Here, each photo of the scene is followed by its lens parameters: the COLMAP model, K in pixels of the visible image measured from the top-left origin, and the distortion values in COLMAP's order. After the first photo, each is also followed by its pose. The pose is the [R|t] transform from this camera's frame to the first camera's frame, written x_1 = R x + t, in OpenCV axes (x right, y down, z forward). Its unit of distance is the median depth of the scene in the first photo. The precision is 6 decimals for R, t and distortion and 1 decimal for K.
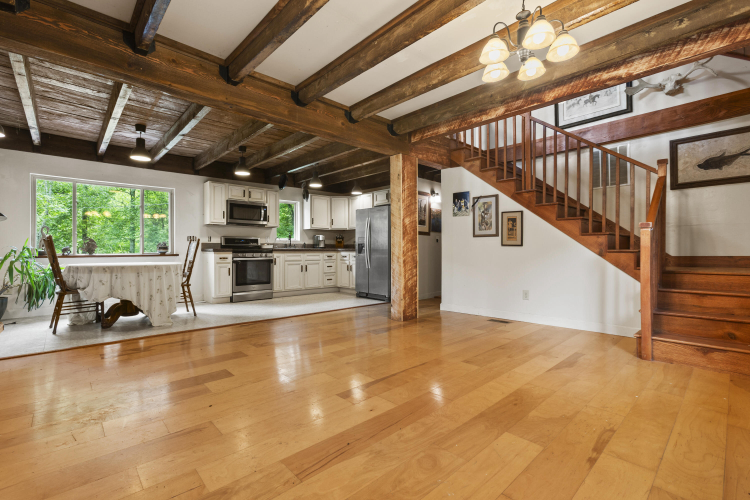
lens RADIAL K [[333.4, 0, 367.7], [0, 333.4, 249.4], [0, 0, 1]] dist [-0.006501, 0.005102]
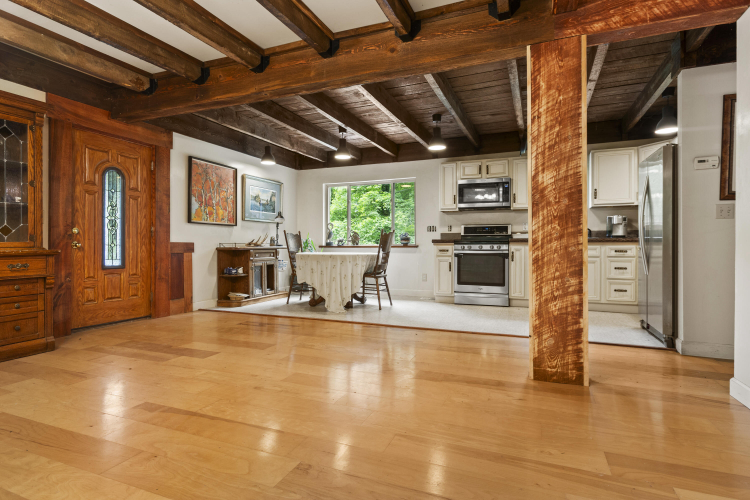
lens RADIAL K [[395.5, 0, 377.8], [0, 395.5, 246.4], [0, 0, 1]] dist [0.001295, 0.003916]
pose [[0.434834, 0.005822, -0.900492, 0.387147], [0.003710, 0.999959, 0.008256, 0.006665], [0.900503, -0.006931, 0.434794, 0.383504]]
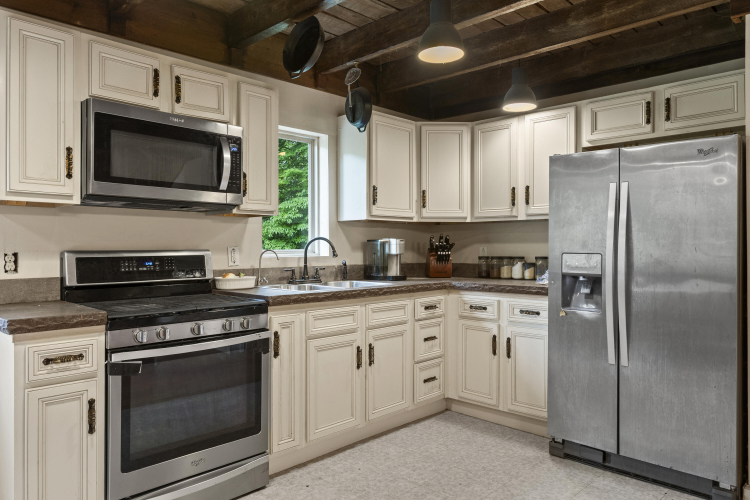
lens RADIAL K [[521.2, 0, 376.7], [0, 521.2, 246.5], [0, 0, 1]] dist [-0.006945, -0.001828]
pose [[0.997352, 0.000414, 0.072727, -0.240267], [-0.000557, 0.999998, 0.001946, -0.044771], [-0.072726, -0.001982, 0.997350, 0.613145]]
